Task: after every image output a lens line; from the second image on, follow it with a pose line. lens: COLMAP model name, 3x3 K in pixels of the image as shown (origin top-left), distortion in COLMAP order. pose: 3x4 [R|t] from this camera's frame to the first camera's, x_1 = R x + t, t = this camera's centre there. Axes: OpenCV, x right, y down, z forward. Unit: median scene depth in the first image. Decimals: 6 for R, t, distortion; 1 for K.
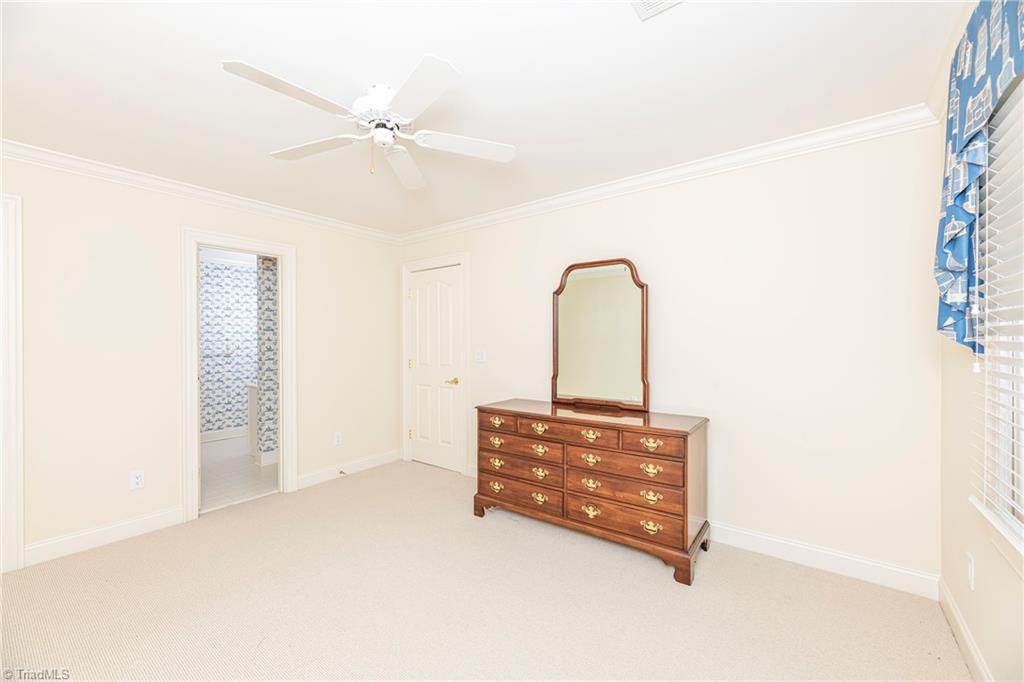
lens RADIAL K [[419.3, 0, 514.0], [0, 419.3, 343.4], [0, 0, 1]] dist [-0.000943, -0.000191]
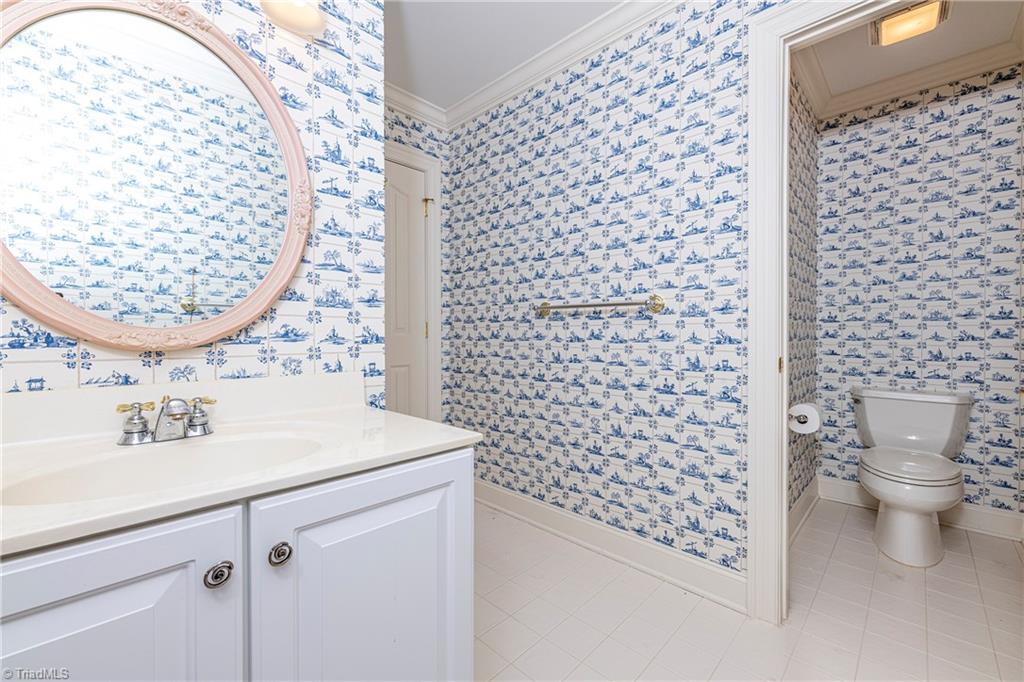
lens RADIAL K [[419.3, 0, 511.4], [0, 419.3, 337.2], [0, 0, 1]] dist [-0.000943, -0.000191]
pose [[-0.138382, 0.019526, -0.990186, -0.325417], [0.005391, 0.999806, 0.018963, 0.041128], [0.990364, -0.002714, -0.138460, 0.978963]]
